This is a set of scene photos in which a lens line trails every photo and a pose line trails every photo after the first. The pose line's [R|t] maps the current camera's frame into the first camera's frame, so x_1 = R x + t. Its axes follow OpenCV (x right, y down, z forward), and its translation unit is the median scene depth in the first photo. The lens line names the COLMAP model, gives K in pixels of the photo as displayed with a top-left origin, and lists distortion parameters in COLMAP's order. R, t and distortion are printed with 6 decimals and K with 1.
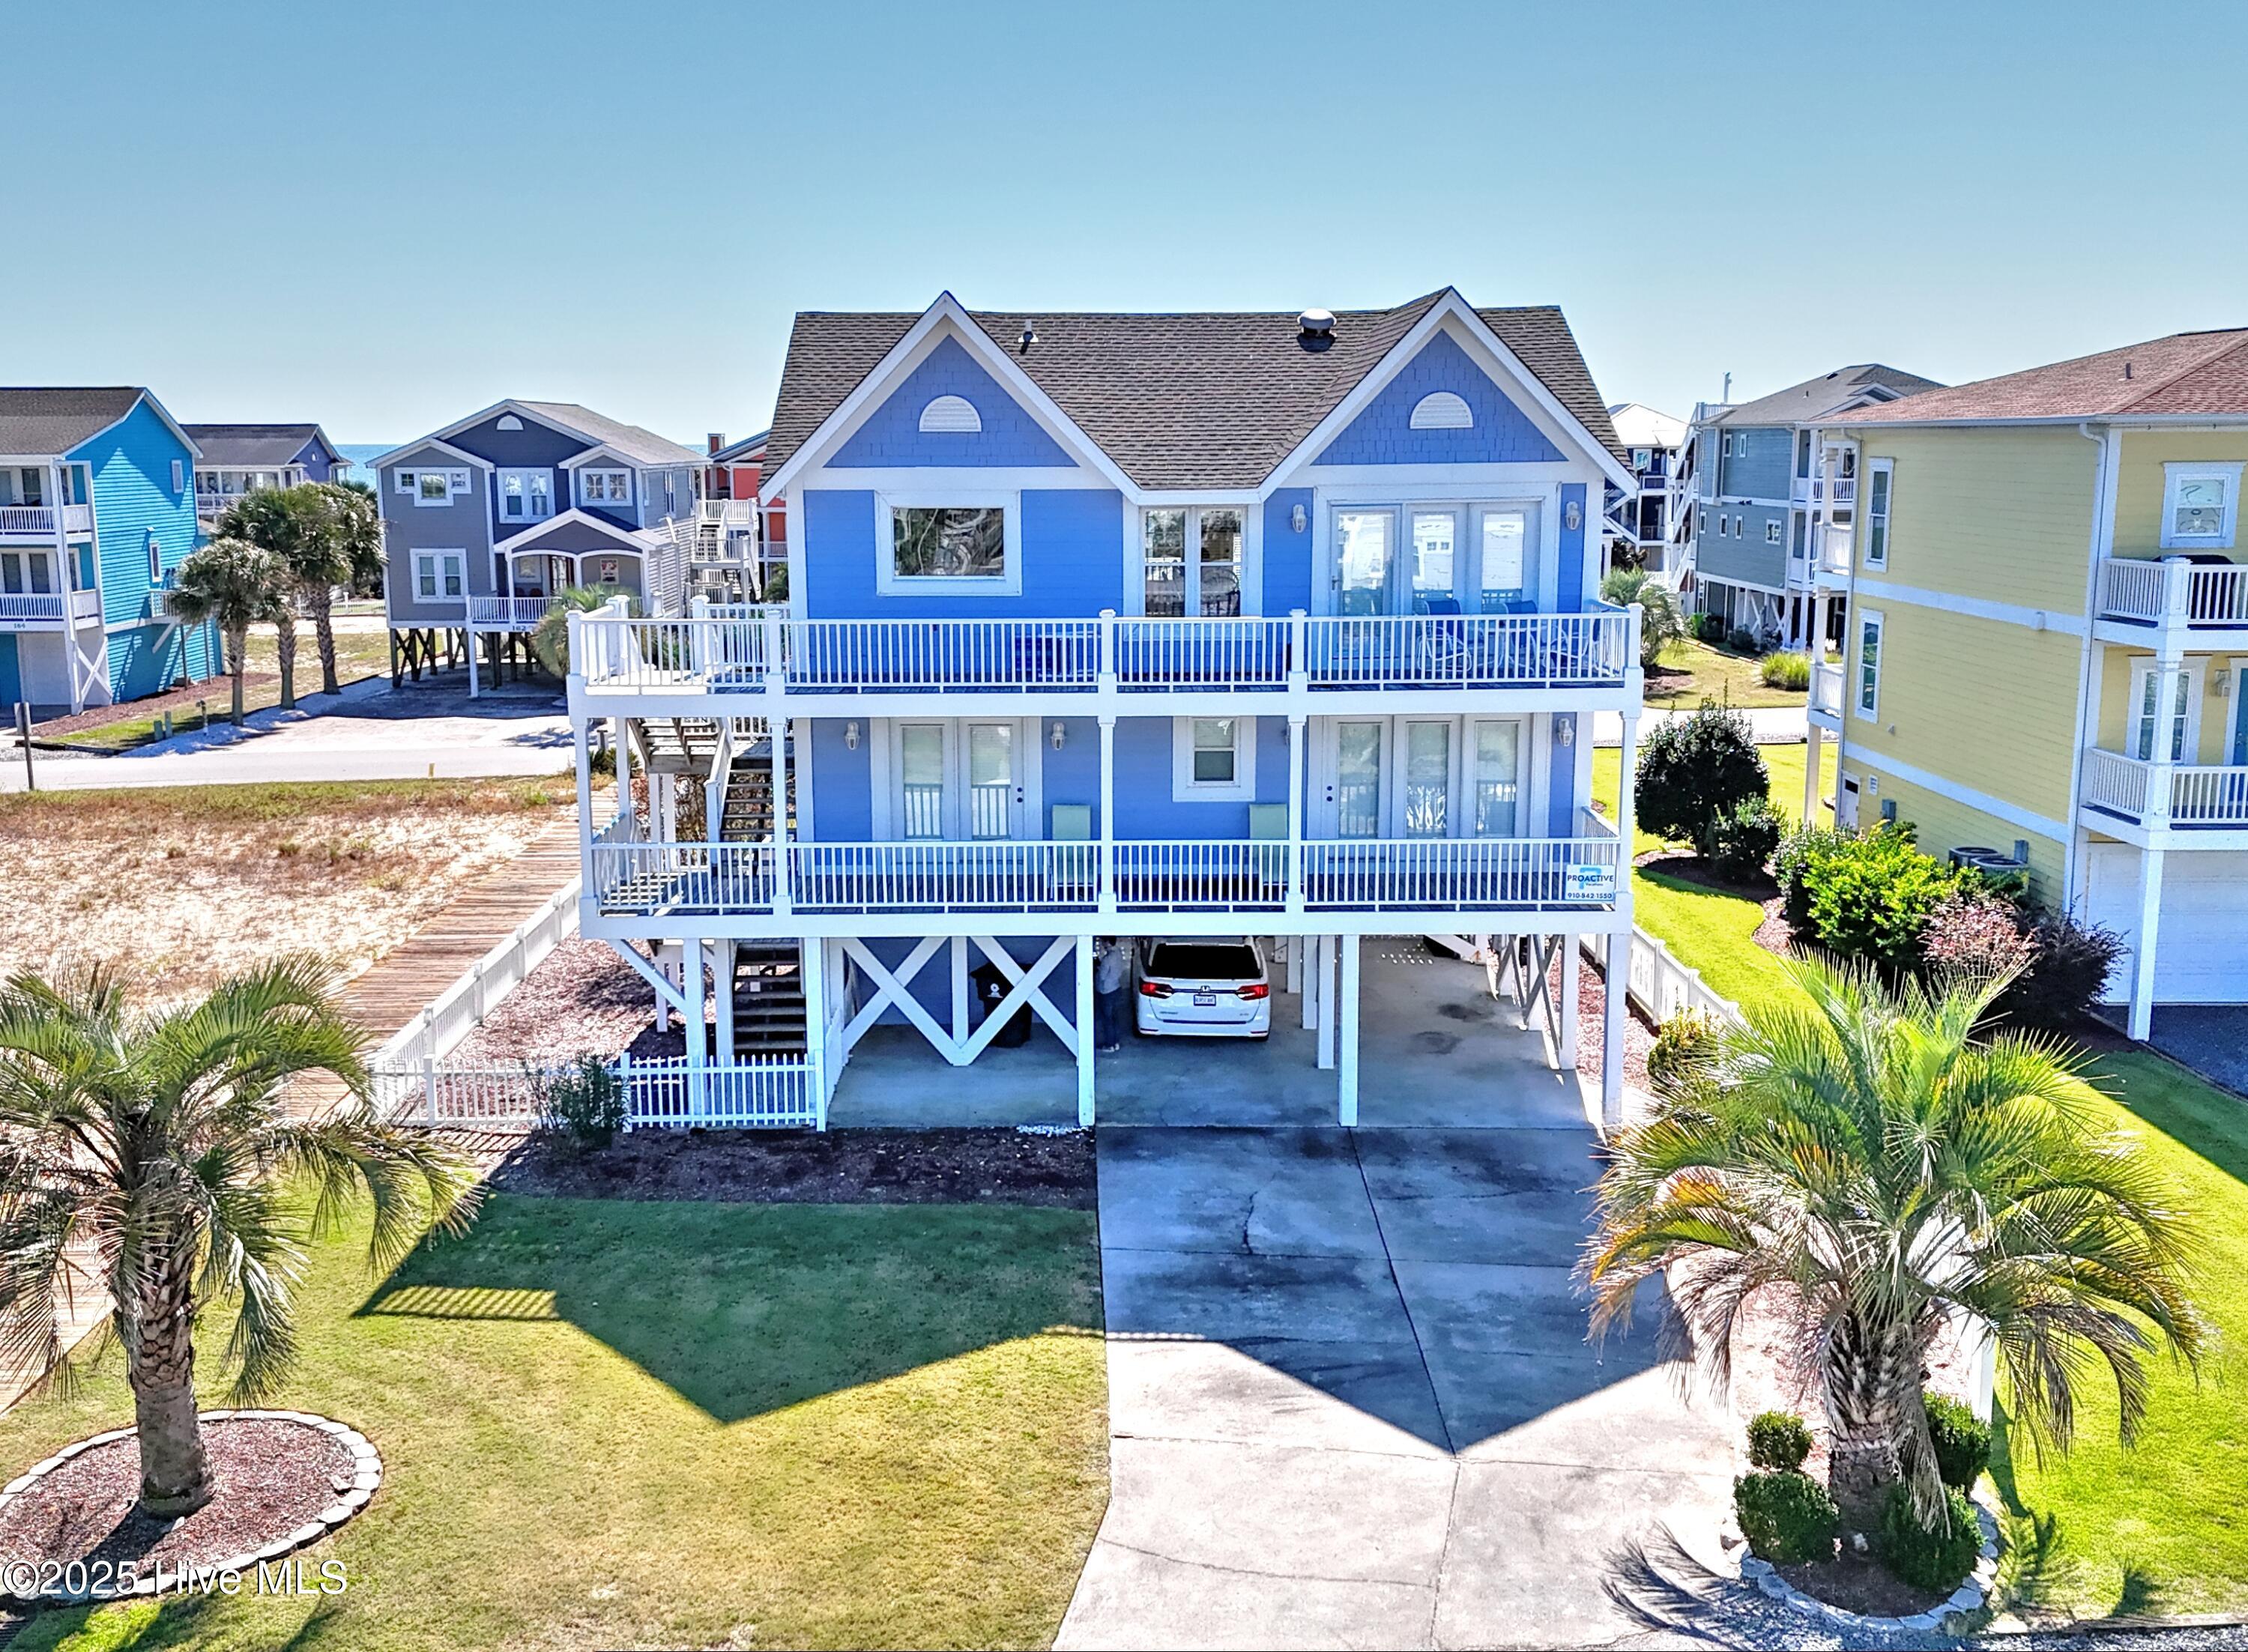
lens RADIAL K [[2232.5, 0, 1124.0], [0, 2232.5, 826.0], [0, 0, 1]] dist [0.065812, -0.008504]
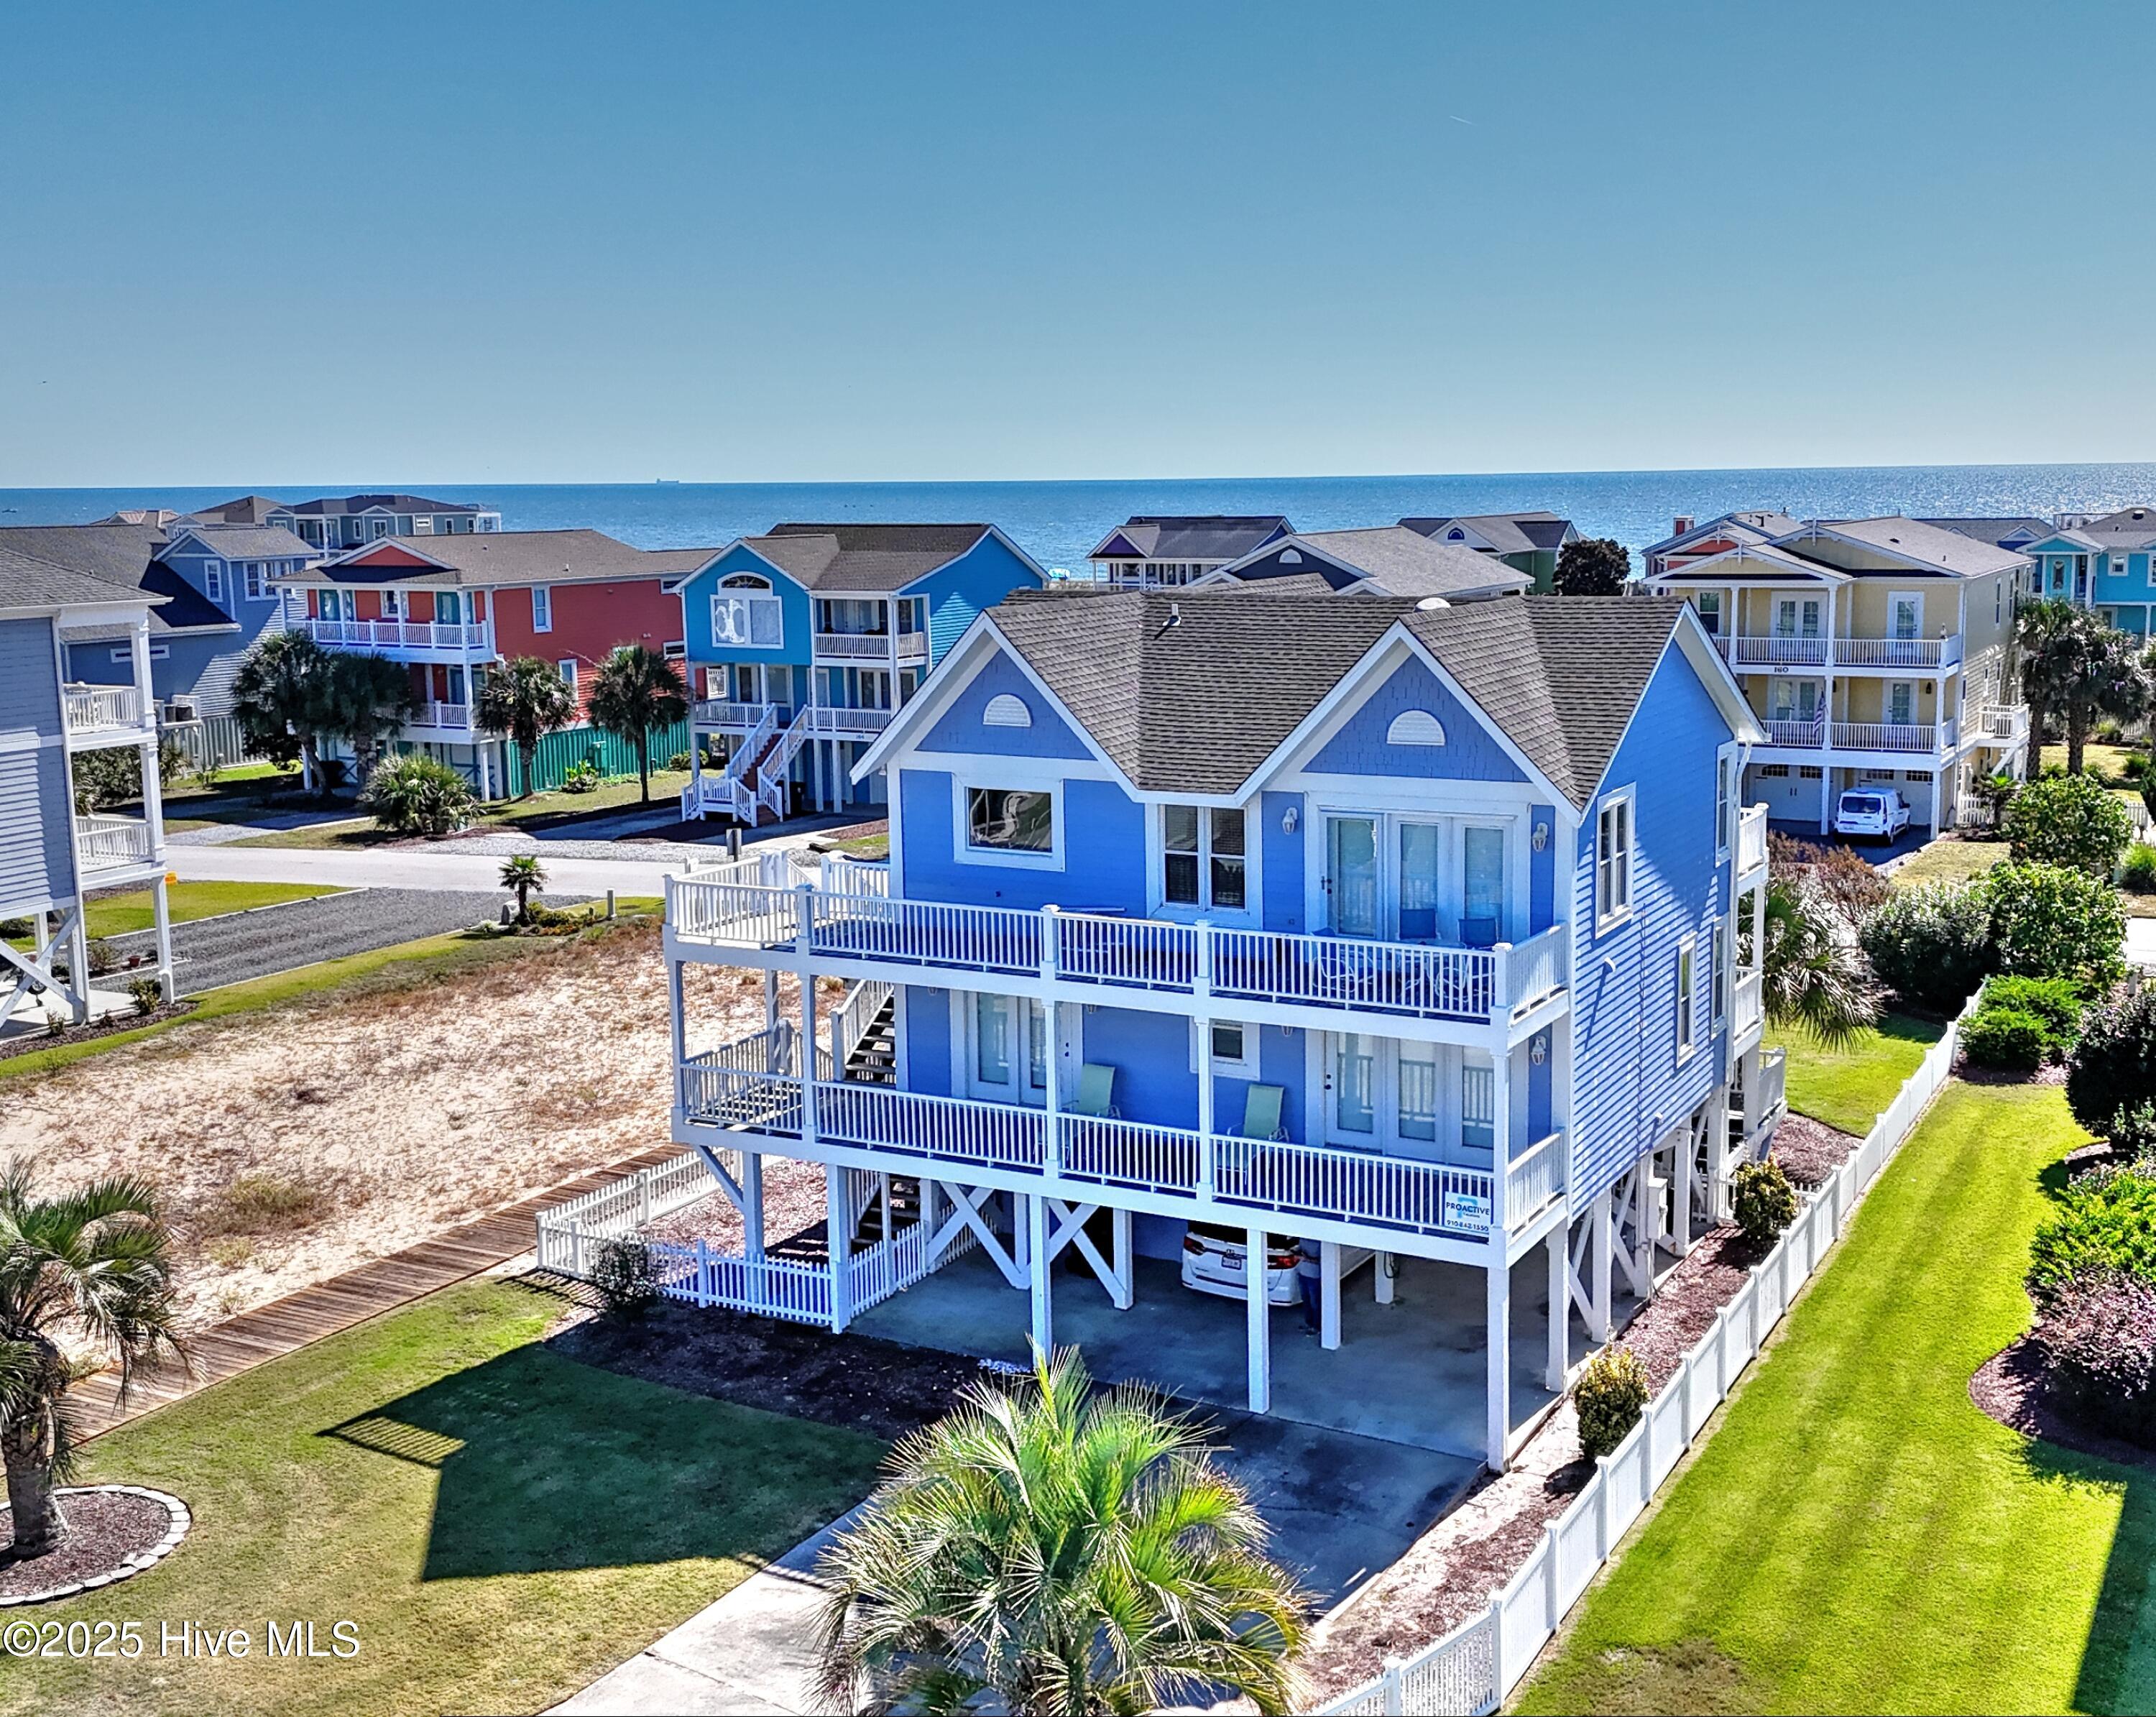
lens RADIAL K [[2406.7, 0, 1078.6], [0, 2406.7, 793.3], [0, 0, 1]] dist [0.129059, -0.196526]
pose [[0.868926, 0.056442, -0.491713, 0.552391], [-0.073504, 0.997176, -0.015431, -0.126195], [0.489453, 0.049551, 0.870621, -0.036190]]
